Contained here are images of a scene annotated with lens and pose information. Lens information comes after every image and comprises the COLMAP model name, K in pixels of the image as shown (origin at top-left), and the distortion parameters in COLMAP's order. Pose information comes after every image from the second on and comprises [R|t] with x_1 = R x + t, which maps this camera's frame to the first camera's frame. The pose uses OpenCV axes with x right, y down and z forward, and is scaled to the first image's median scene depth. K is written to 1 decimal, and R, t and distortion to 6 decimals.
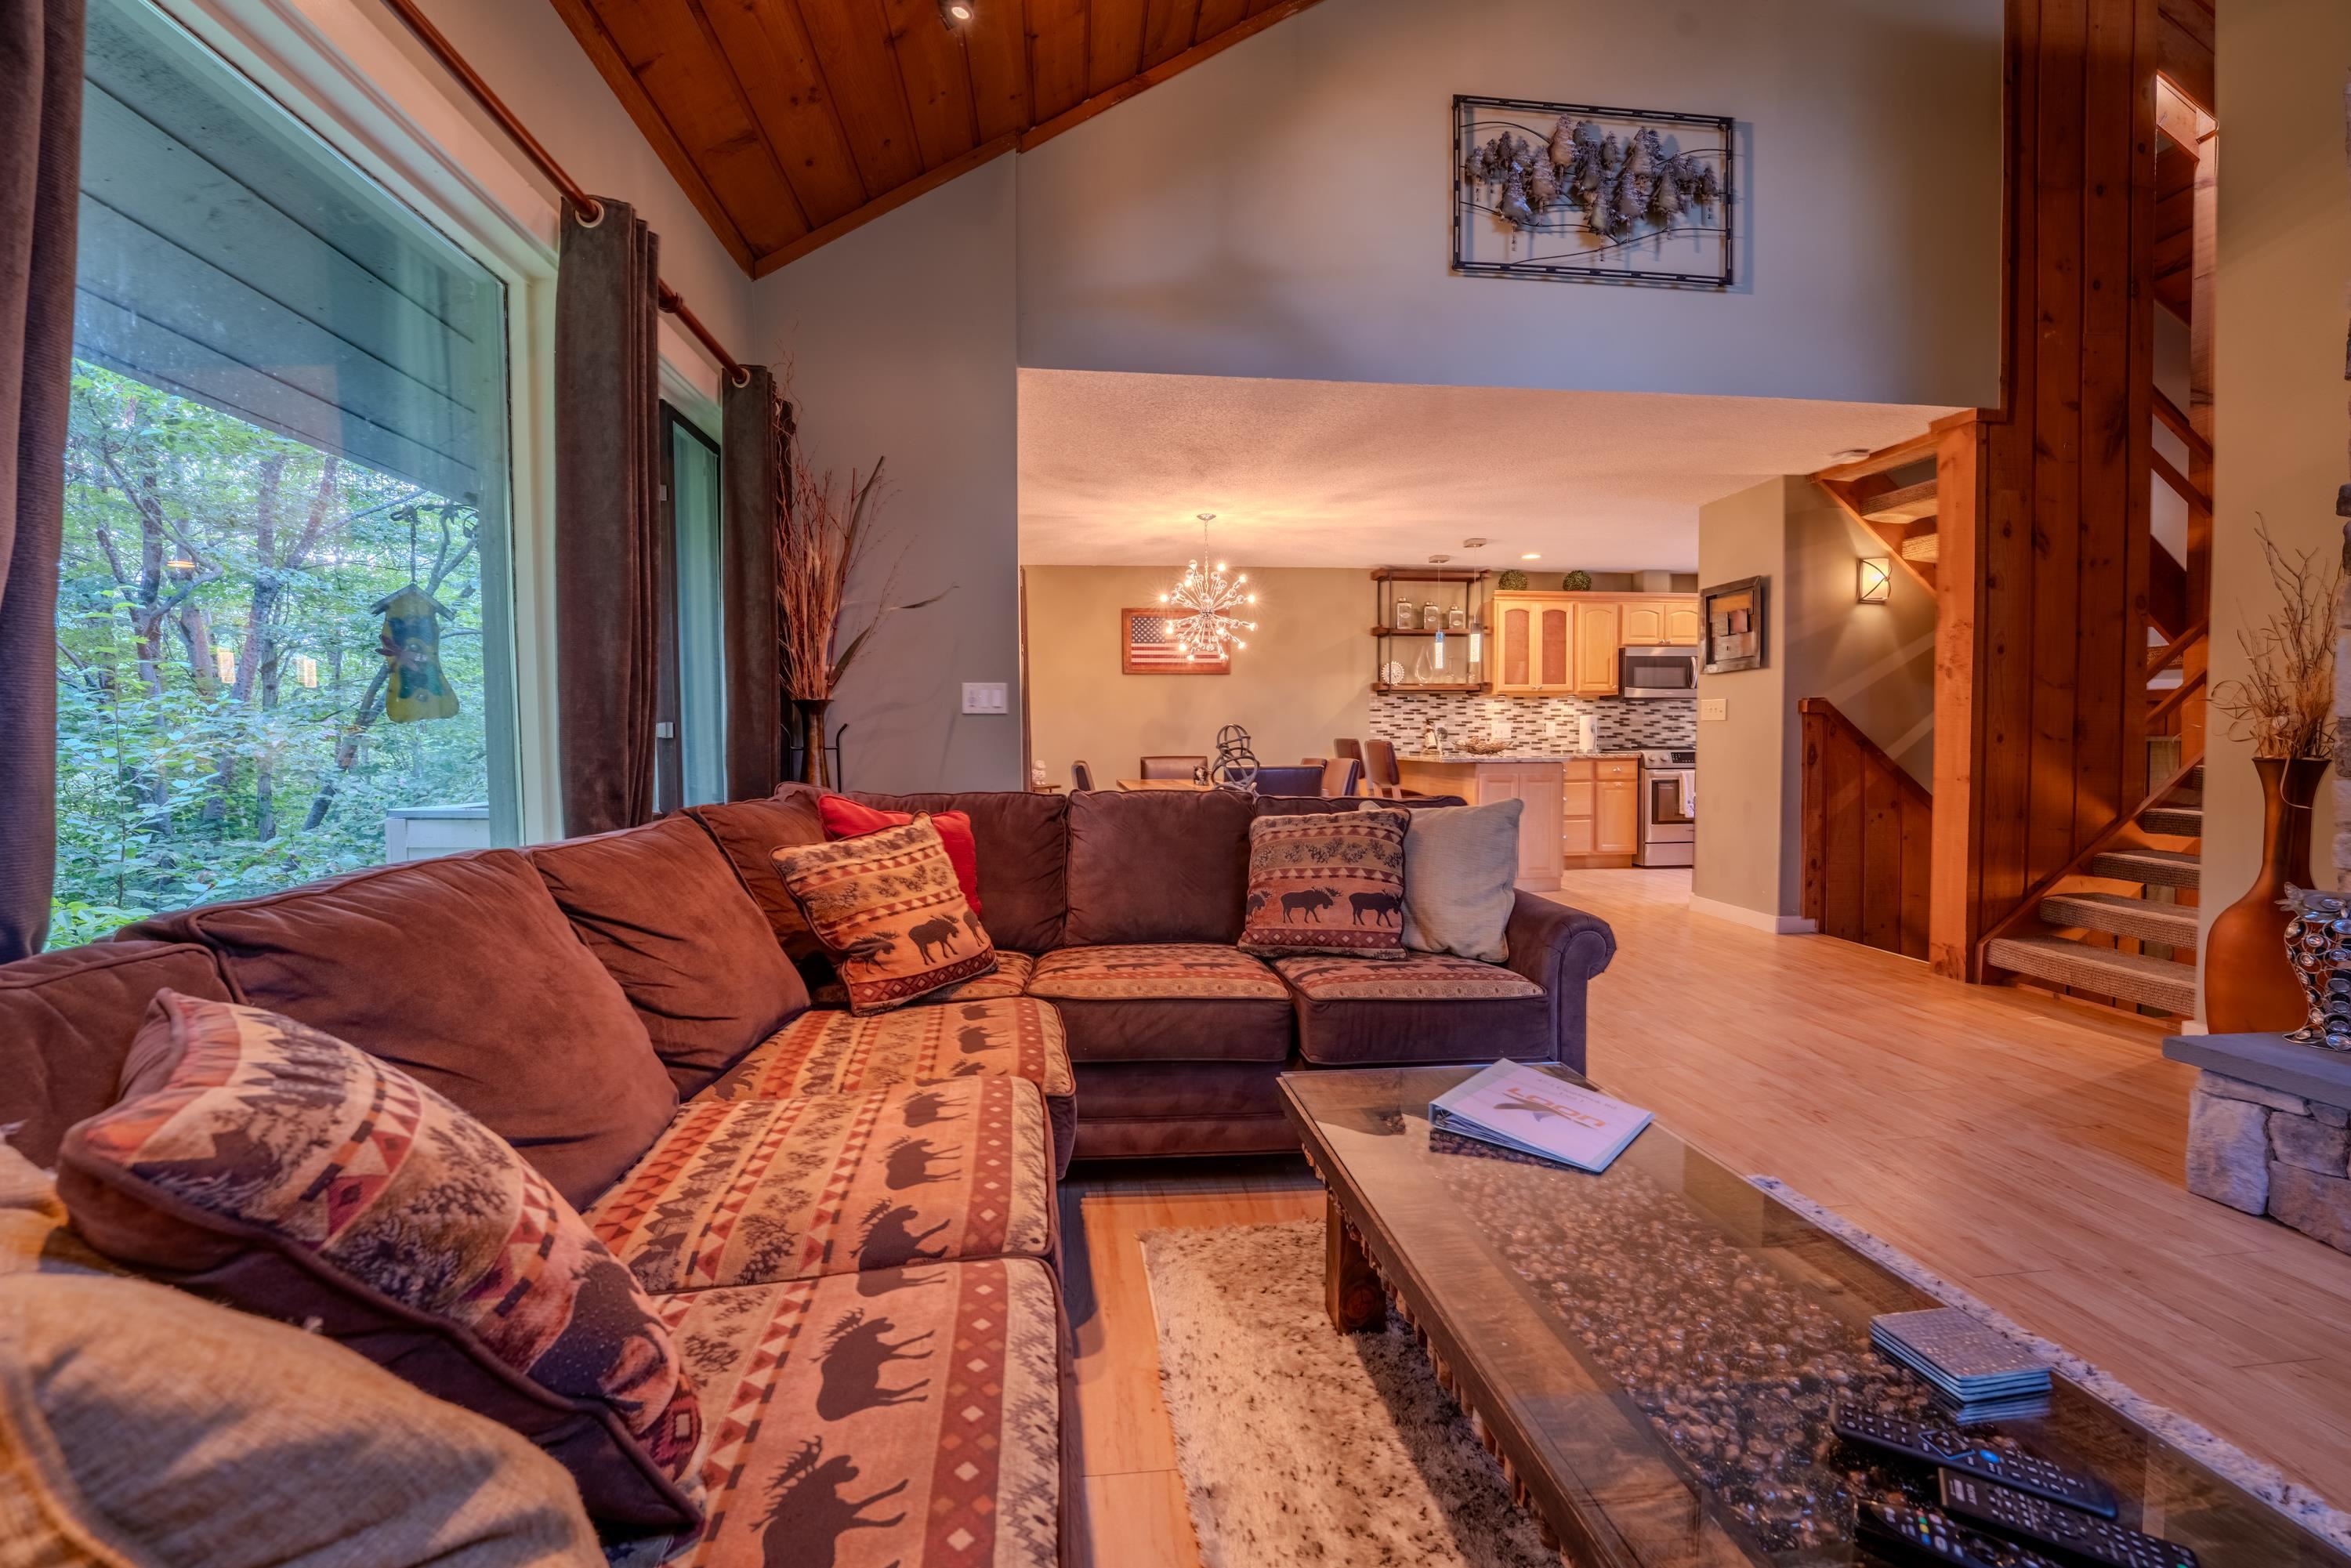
lens RADIAL K [[958.3, 0, 1170.4], [0, 958.3, 786.5], [0, 0, 1]] dist [-0.030393, 0.003332]
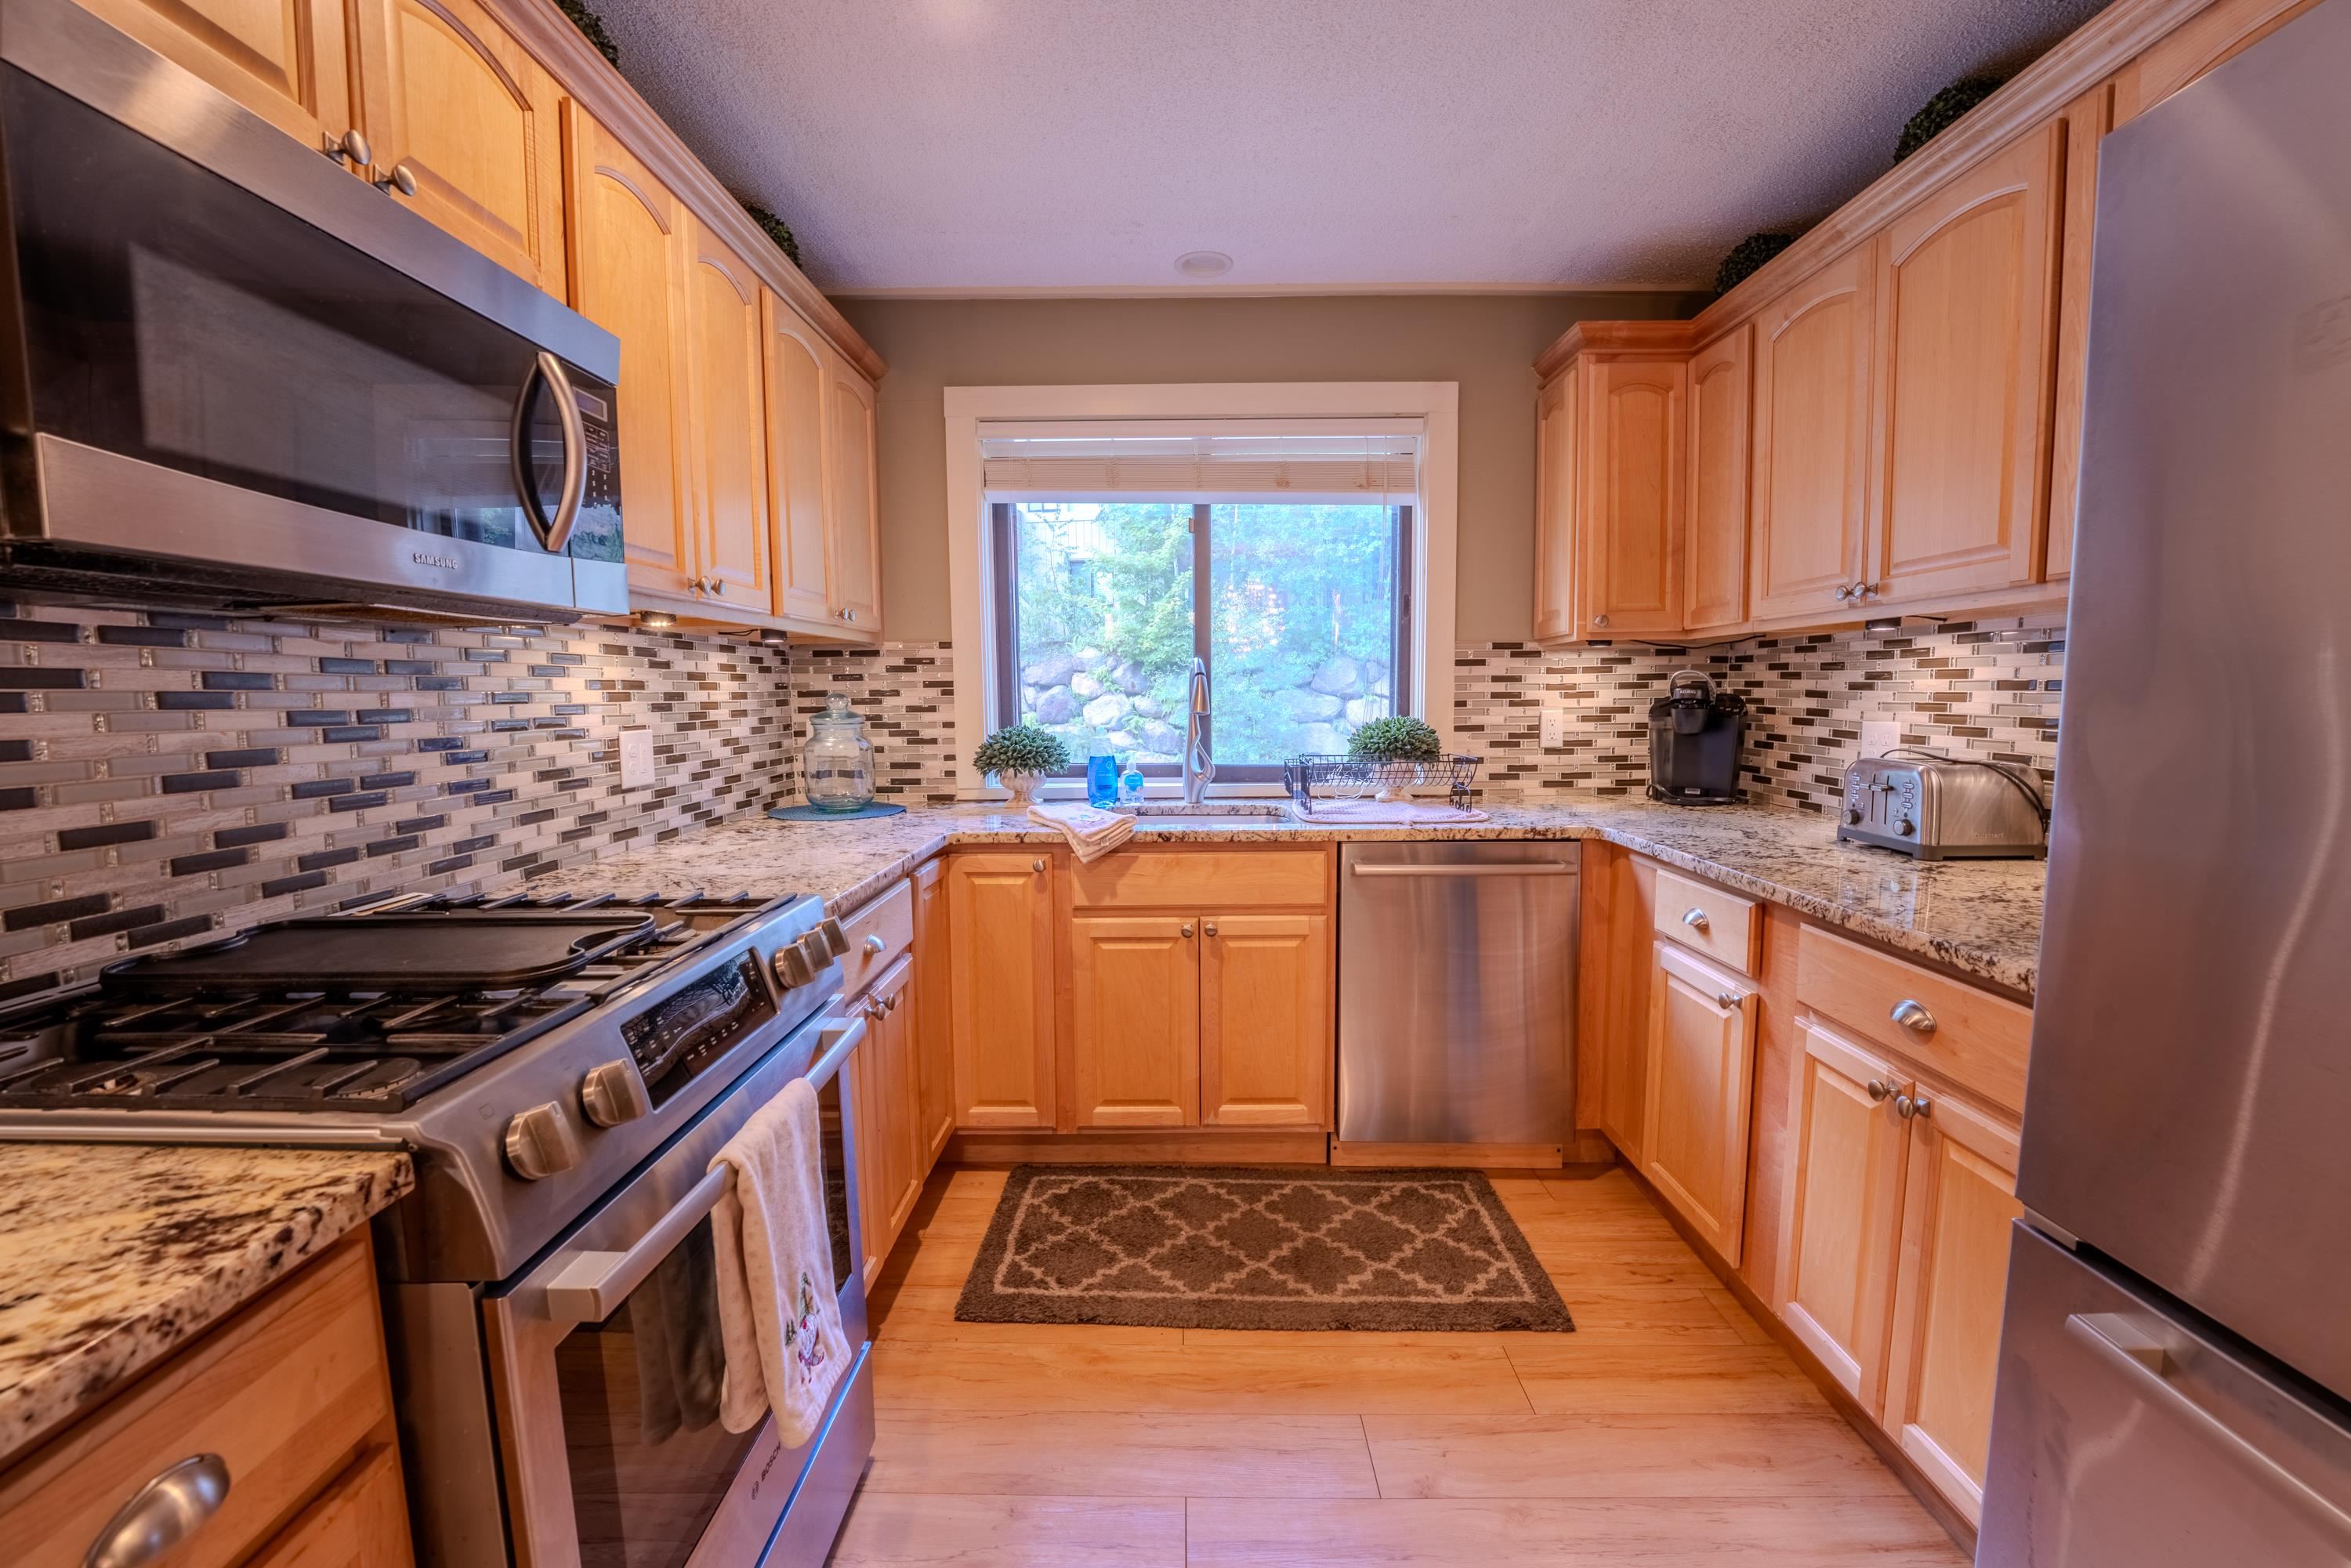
lens RADIAL K [[958.3, 0, 1170.4], [0, 958.3, 786.5], [0, 0, 1]] dist [-0.030393, 0.003332]
pose [[0.109936, -0.091595, 0.989709, 0.392531], [0.052483, 0.994891, 0.086245, -0.070824], [-0.992552, 0.042462, 0.114181, 0.866923]]
